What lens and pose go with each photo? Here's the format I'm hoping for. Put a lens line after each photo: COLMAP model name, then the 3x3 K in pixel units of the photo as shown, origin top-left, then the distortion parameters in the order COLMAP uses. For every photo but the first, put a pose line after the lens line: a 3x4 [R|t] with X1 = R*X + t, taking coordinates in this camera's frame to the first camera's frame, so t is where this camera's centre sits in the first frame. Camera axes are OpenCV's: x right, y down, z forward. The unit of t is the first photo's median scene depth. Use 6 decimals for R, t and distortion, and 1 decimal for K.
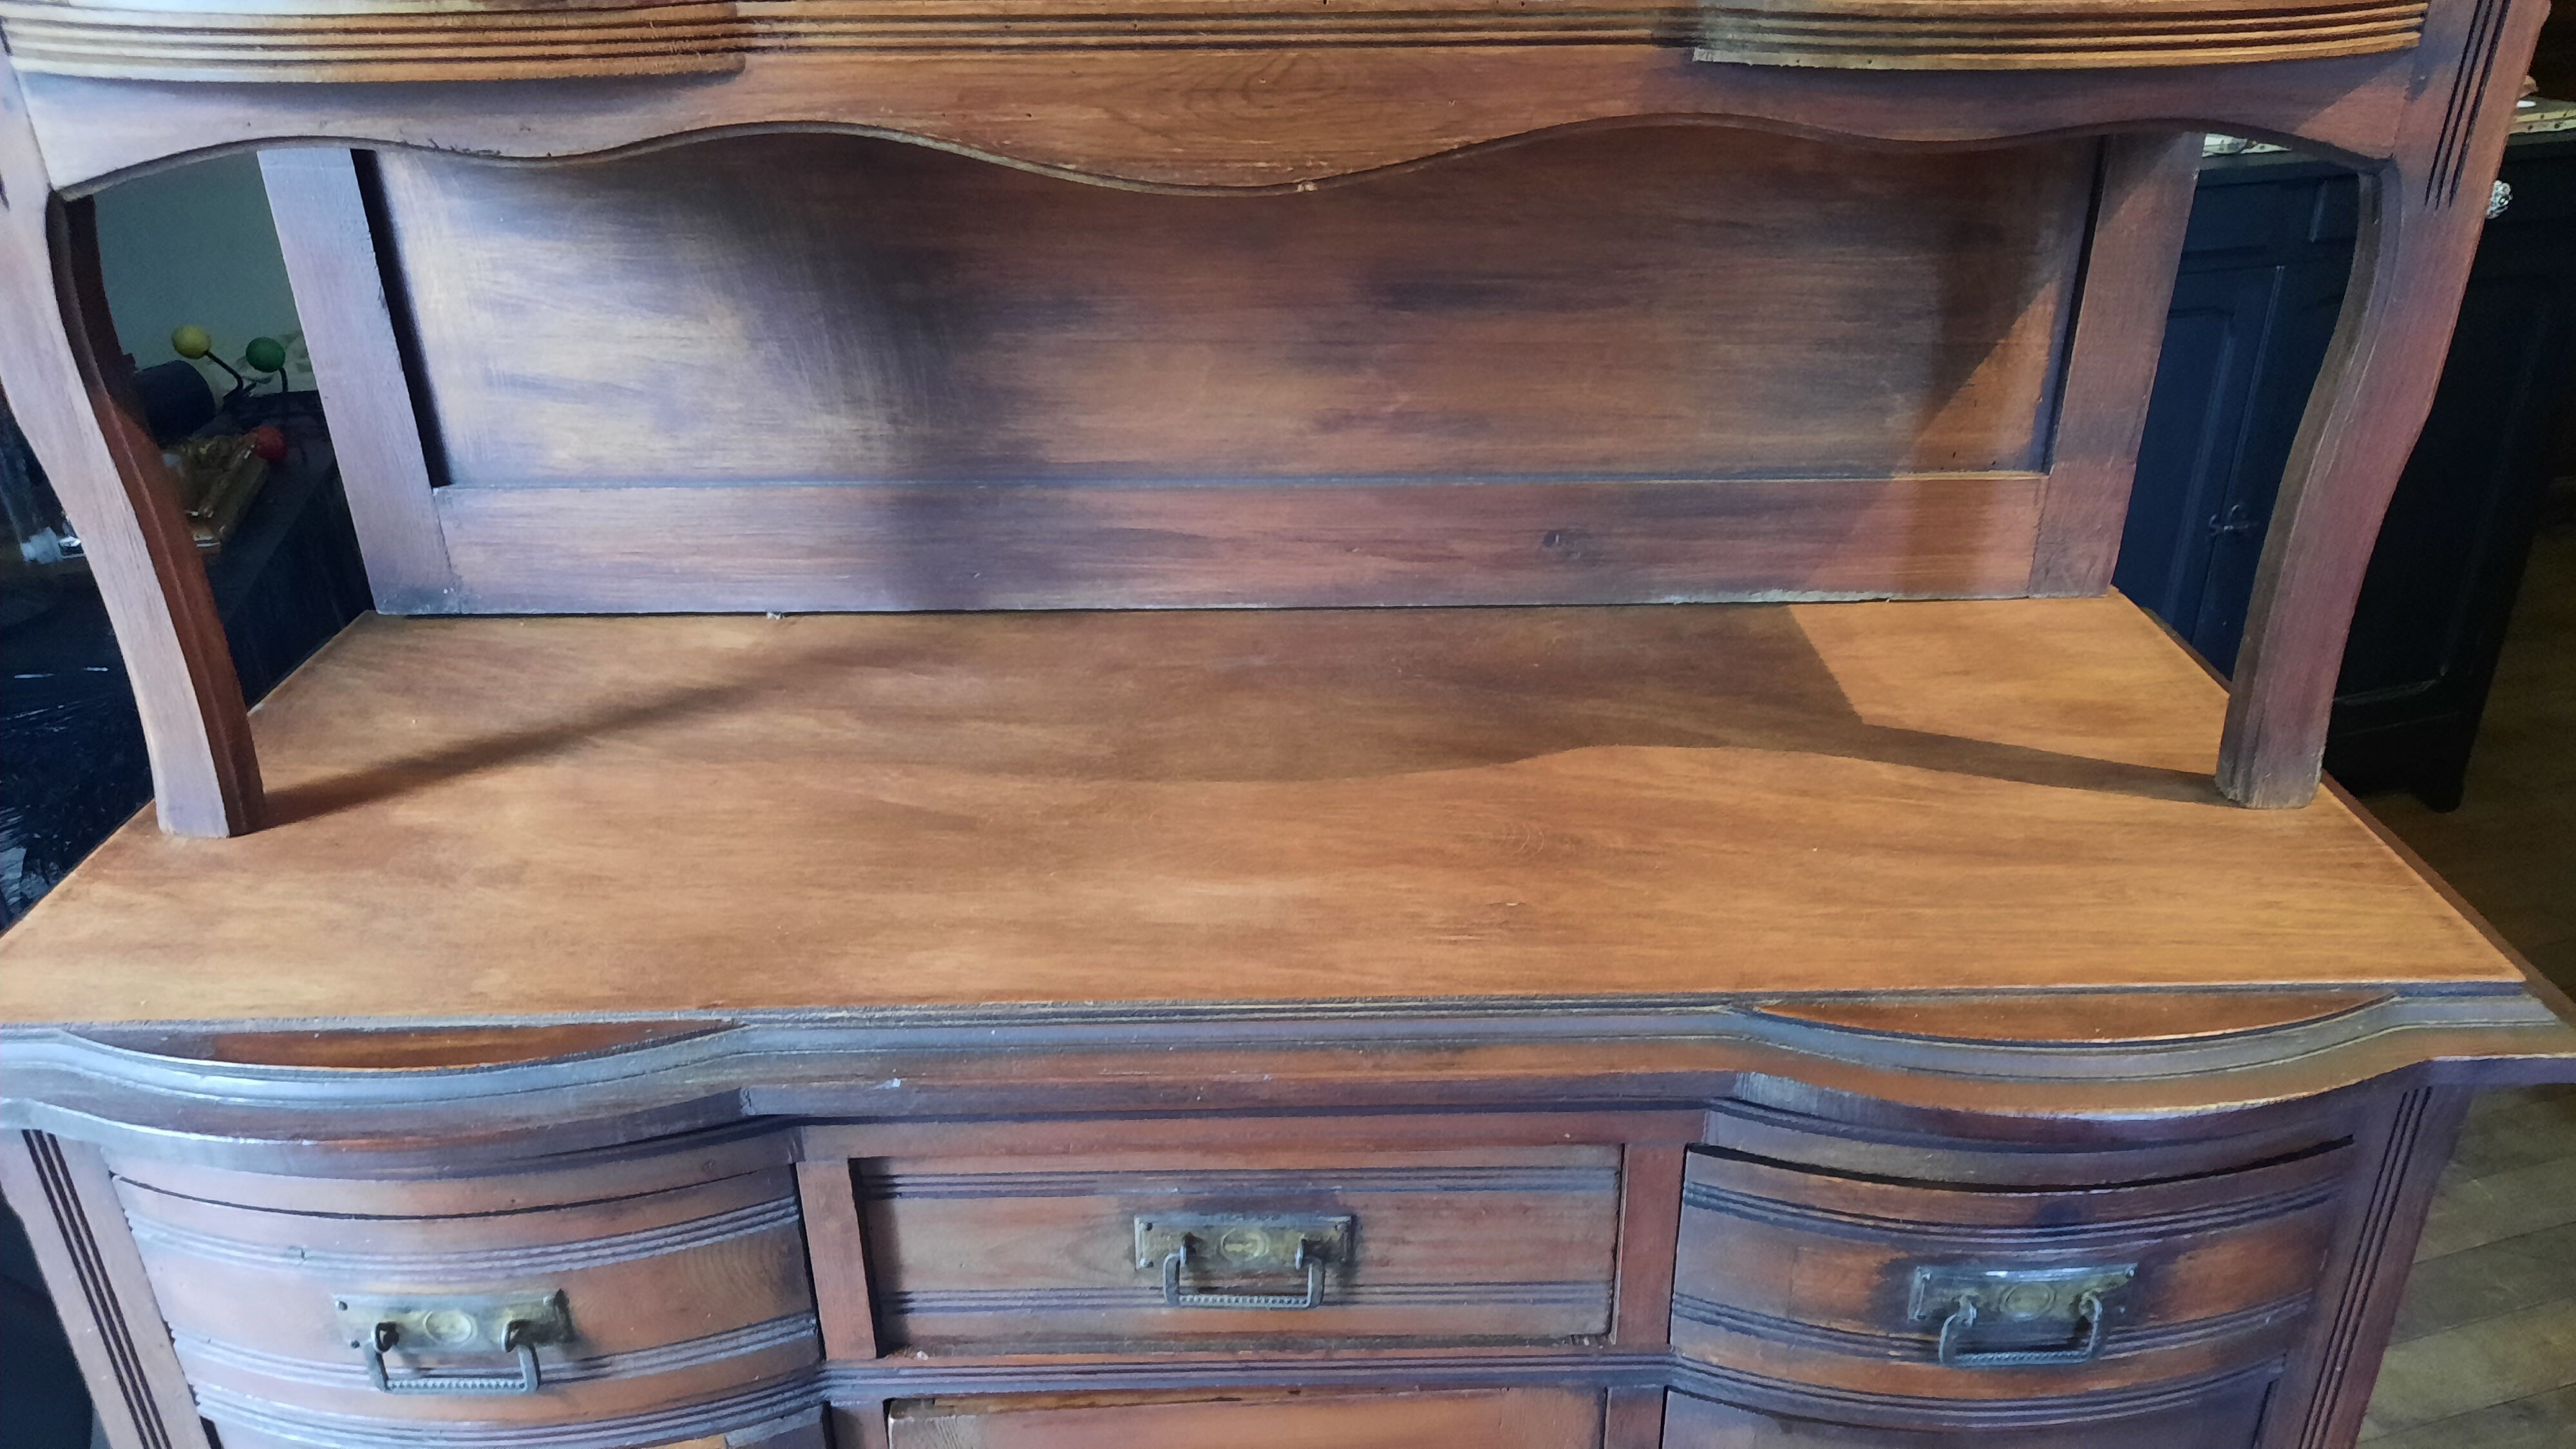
lens RADIAL K [[1965.4, 0, 1322.2], [0, 1965.4, 769.9], [0, 0, 1]] dist [0.058771, -0.078588]
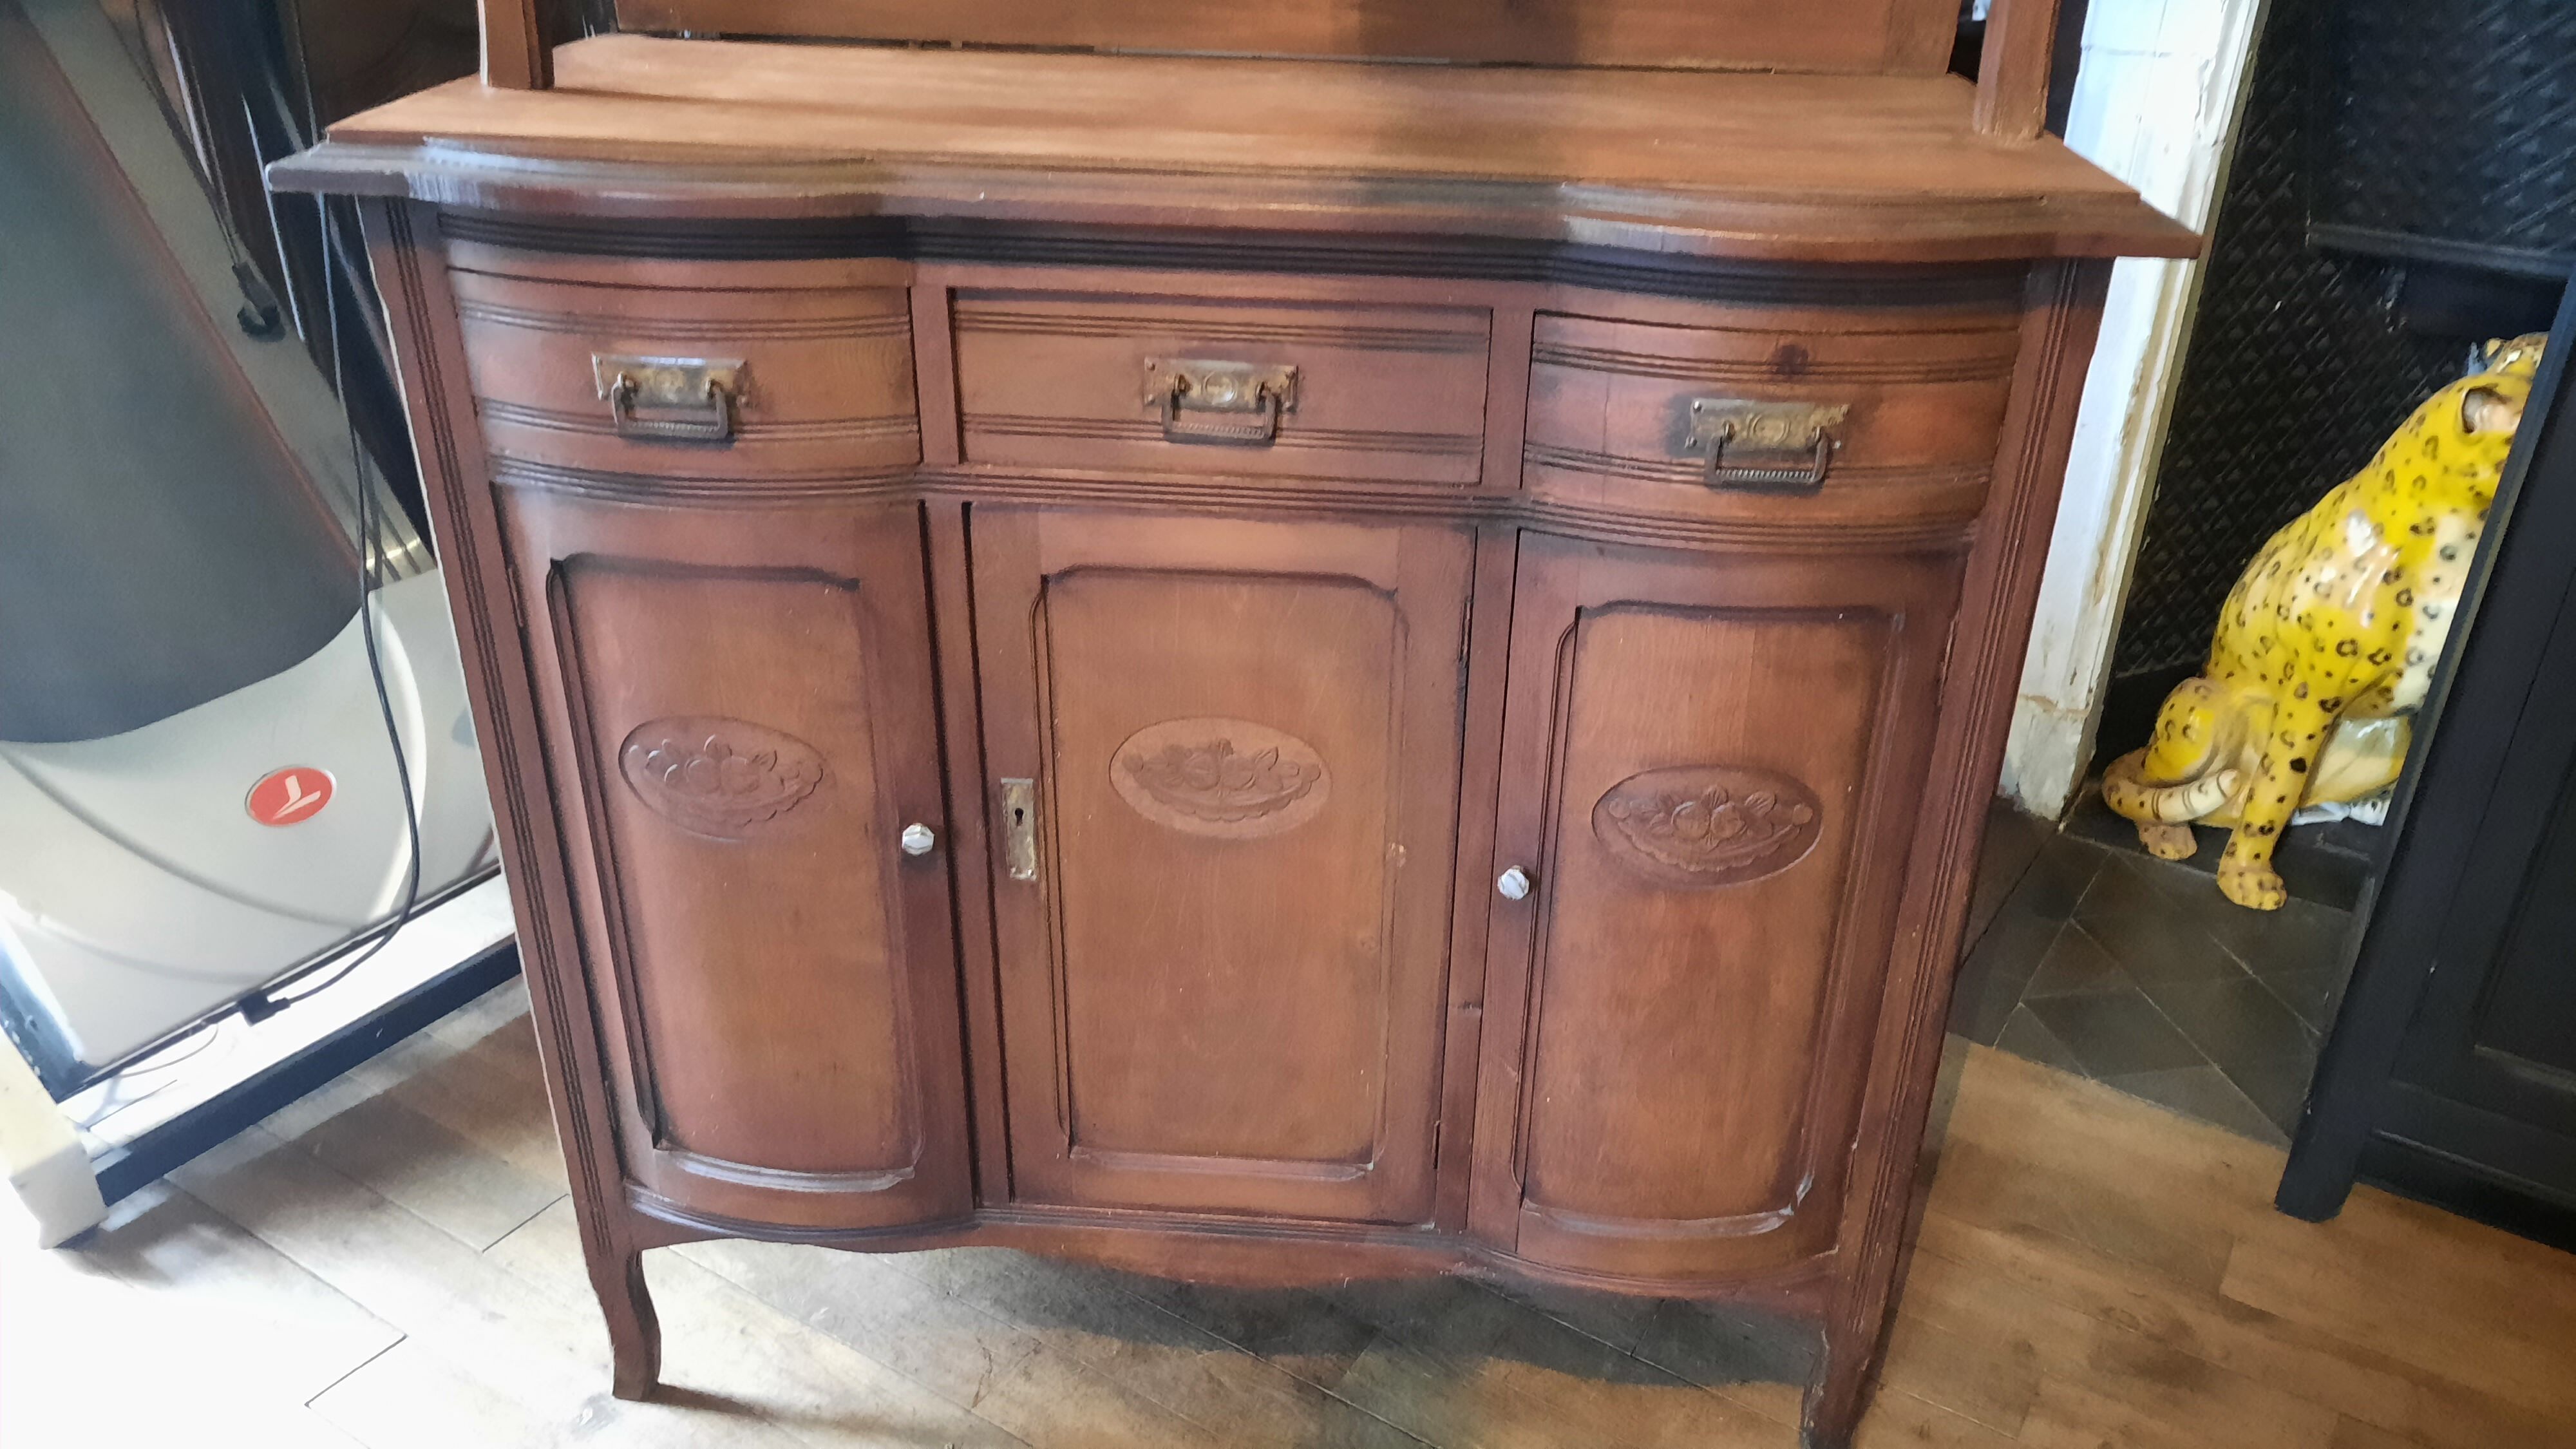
lens RADIAL K [[1909.1, 0, 1288.0], [0, 1909.1, 724.5], [0, 0, 1]] dist [0.053337, -0.085922]
pose [[0.995789, 0.066567, -0.063036, 0.108967], [-0.065319, 0.997629, 0.021663, 0.442155], [0.064328, -0.017455, 0.997776, -0.357571]]
